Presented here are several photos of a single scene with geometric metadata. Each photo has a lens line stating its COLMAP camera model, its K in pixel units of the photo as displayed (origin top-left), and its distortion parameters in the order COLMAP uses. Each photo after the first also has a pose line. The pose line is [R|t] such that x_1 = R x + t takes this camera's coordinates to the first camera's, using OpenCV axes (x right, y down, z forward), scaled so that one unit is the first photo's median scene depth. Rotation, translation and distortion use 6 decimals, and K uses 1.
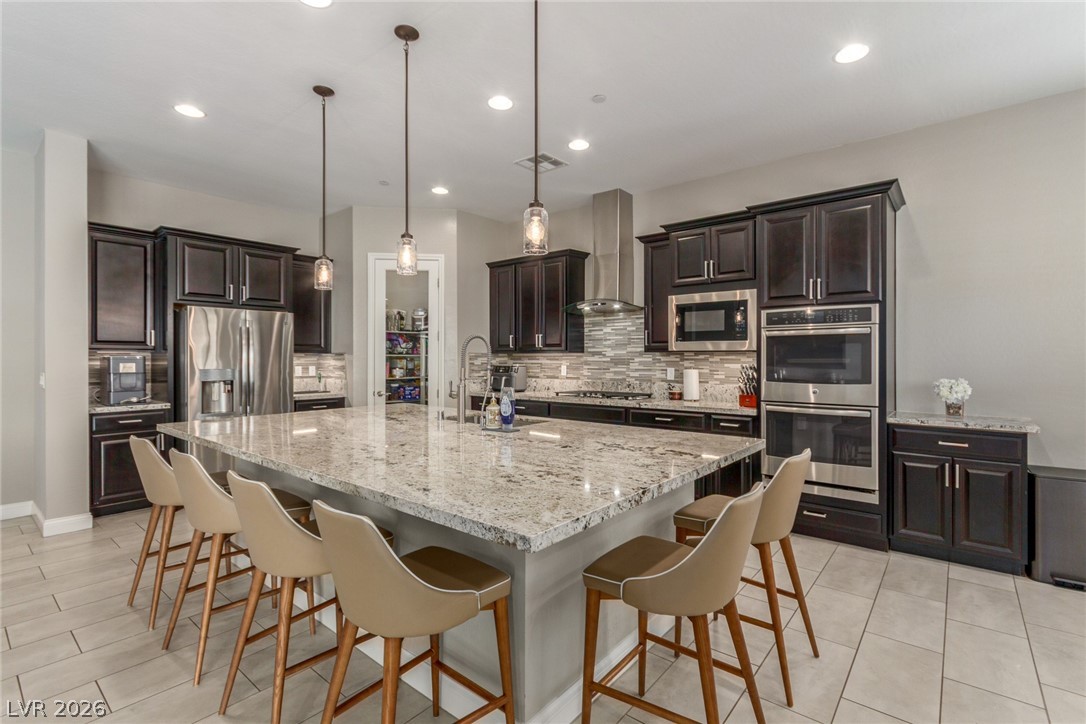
lens RADIAL K [[507.9, 0, 552.8], [0, 507.9, 357.2], [0, 0, 1]] dist [0.008808, -0.003511]
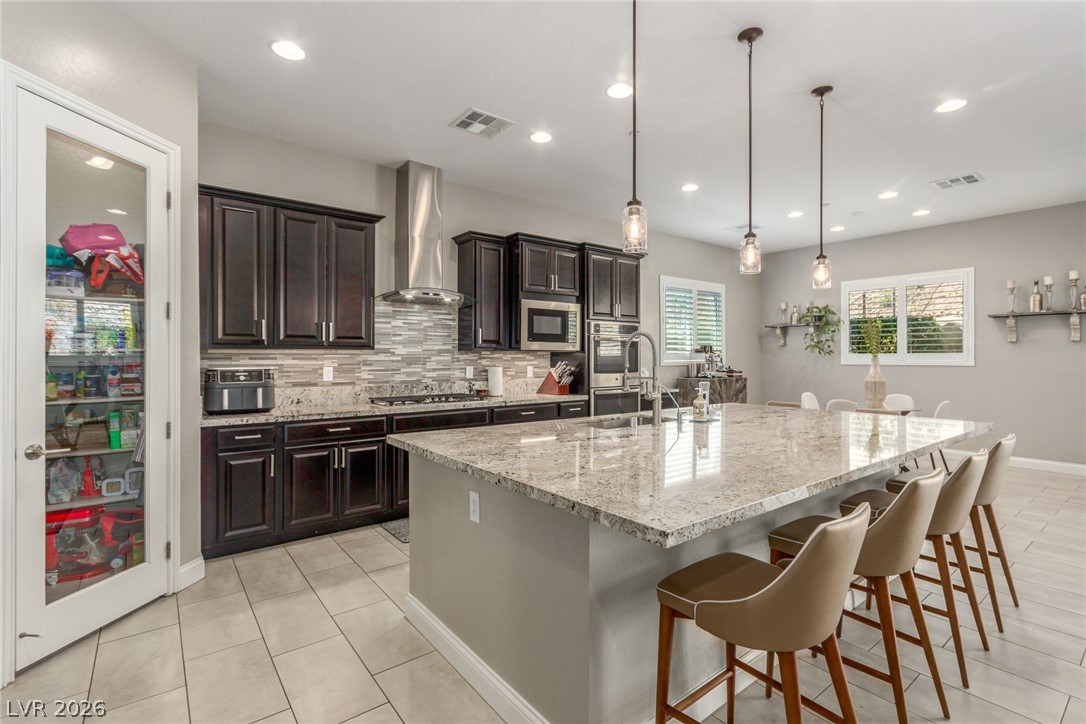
lens RADIAL K [[507.9, 0, 559.8], [0, 507.9, 355.6], [0, 0, 1]] dist [0.008808, -0.003511]
pose [[0.212392, 0.003716, 0.977177, -0.776943], [0.001011, 0.999991, -0.004022, 0.004449], [-0.977184, 0.001842, 0.212387, 0.671508]]
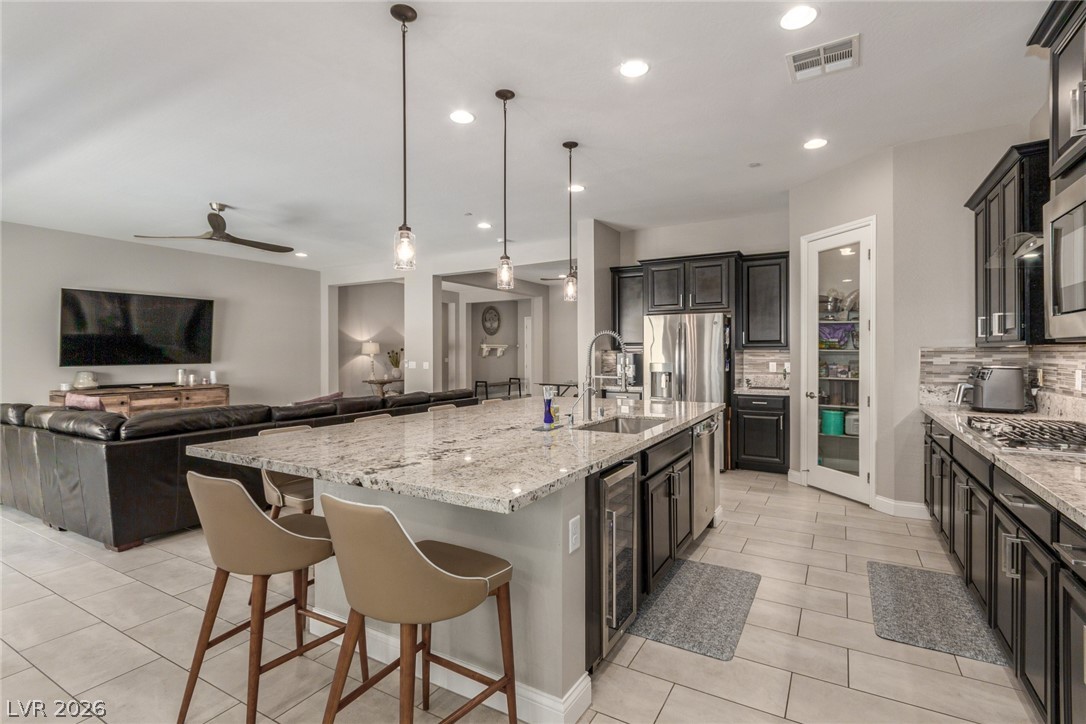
lens RADIAL K [[507.9, 0, 564.9], [0, 507.9, 354.0], [0, 0, 1]] dist [0.008808, -0.003511]
pose [[0.171509, 0.001521, -0.985181, 0.549732], [0.003059, 0.999993, 0.002076, -0.002607], [0.985178, -0.003369, 0.171503, 0.533536]]
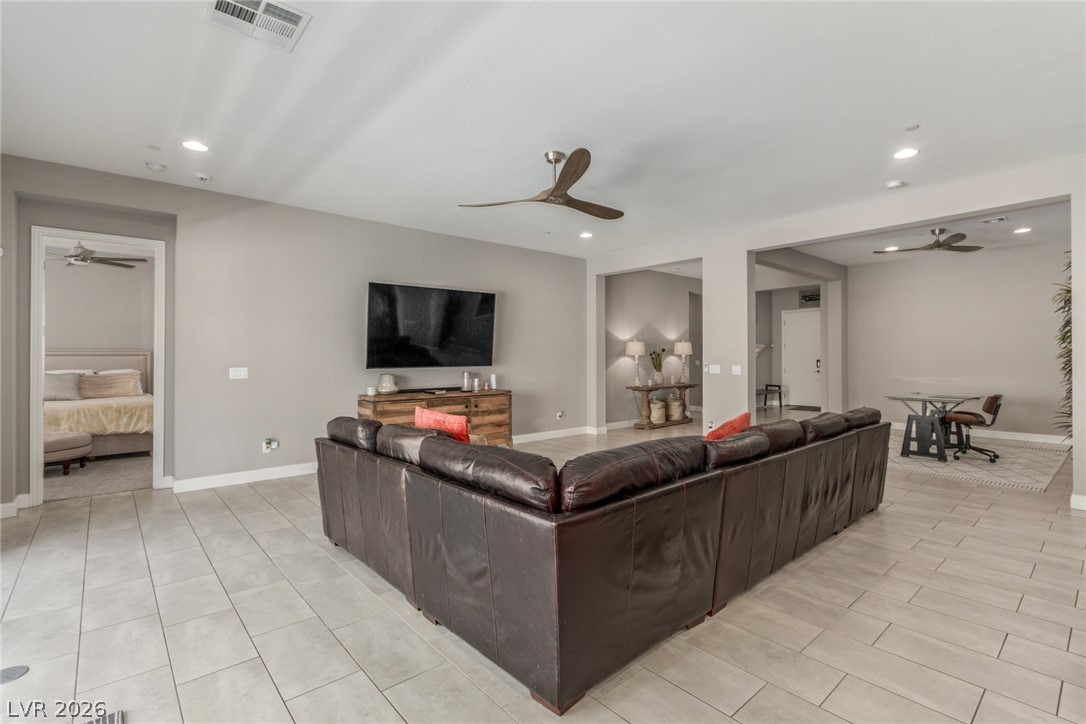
lens RADIAL K [[507.9, 0, 552.9], [0, 507.9, 351.9], [0, 0, 1]] dist [0.008808, -0.003511]
pose [[-0.167398, -0.007052, -0.985864, 0.094735], [0.003117, 0.999966, -0.007682, 0.000104], [0.985884, -0.004359, -0.167370, 0.069286]]
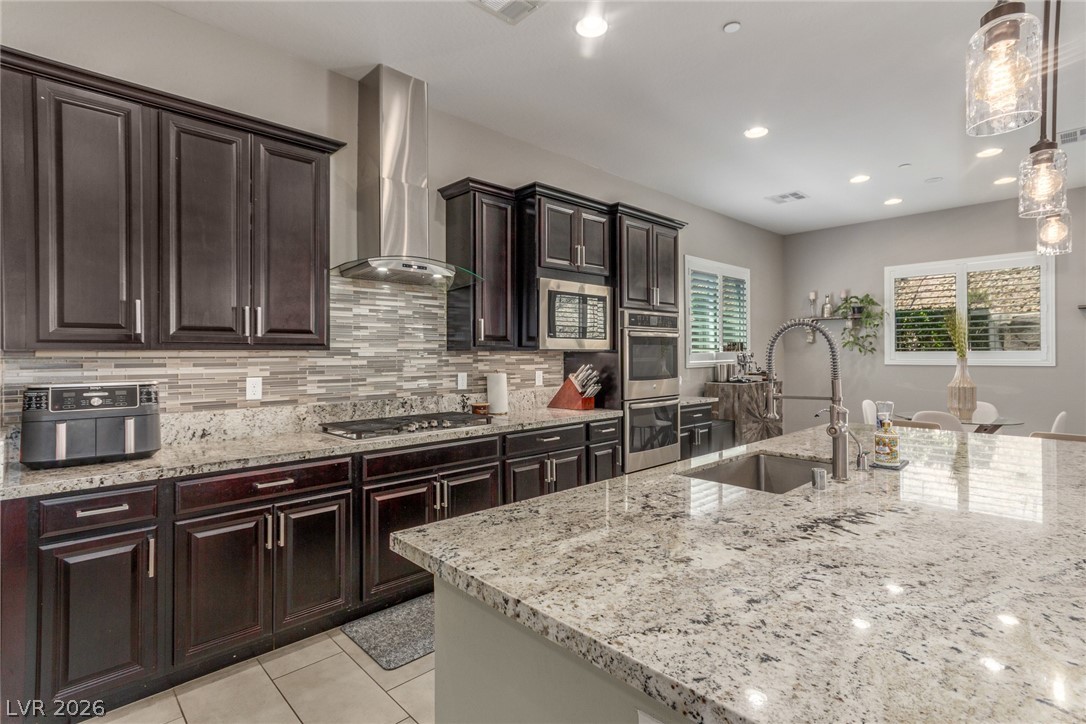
lens RADIAL K [[530.6, 0, 554.0], [0, 530.6, 353.0], [0, 0, 1]] dist [0.012229, -0.000056]
pose [[0.121895, 0.003139, 0.992538, -0.538259], [0.005113, 0.999980, -0.003790, -0.003187], [-0.992530, 0.005536, 0.121876, 0.855252]]
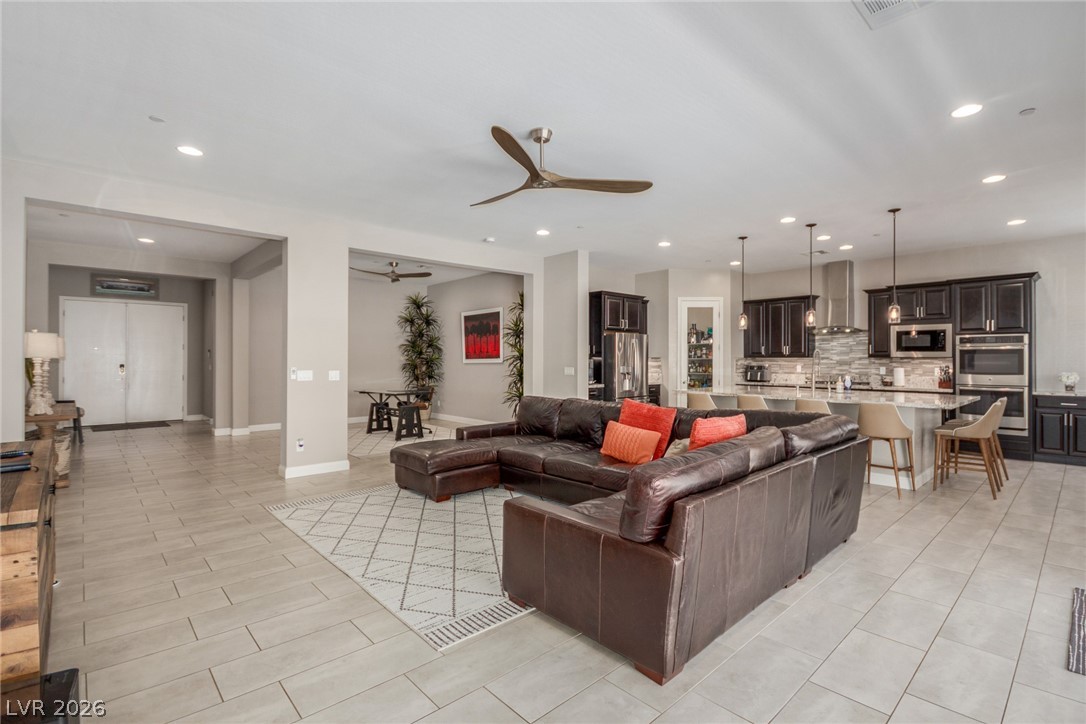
lens RADIAL K [[514.6, 0, 543.6], [0, 514.6, 355.4], [0, 0, 1]] dist [-0.012815, -0.002805]
pose [[0.989465, 0.001988, -0.144756, -0.678903], [-0.003174, 0.999963, -0.007963, -0.000209], [0.144734, 0.008338, 0.989435, -0.885318]]
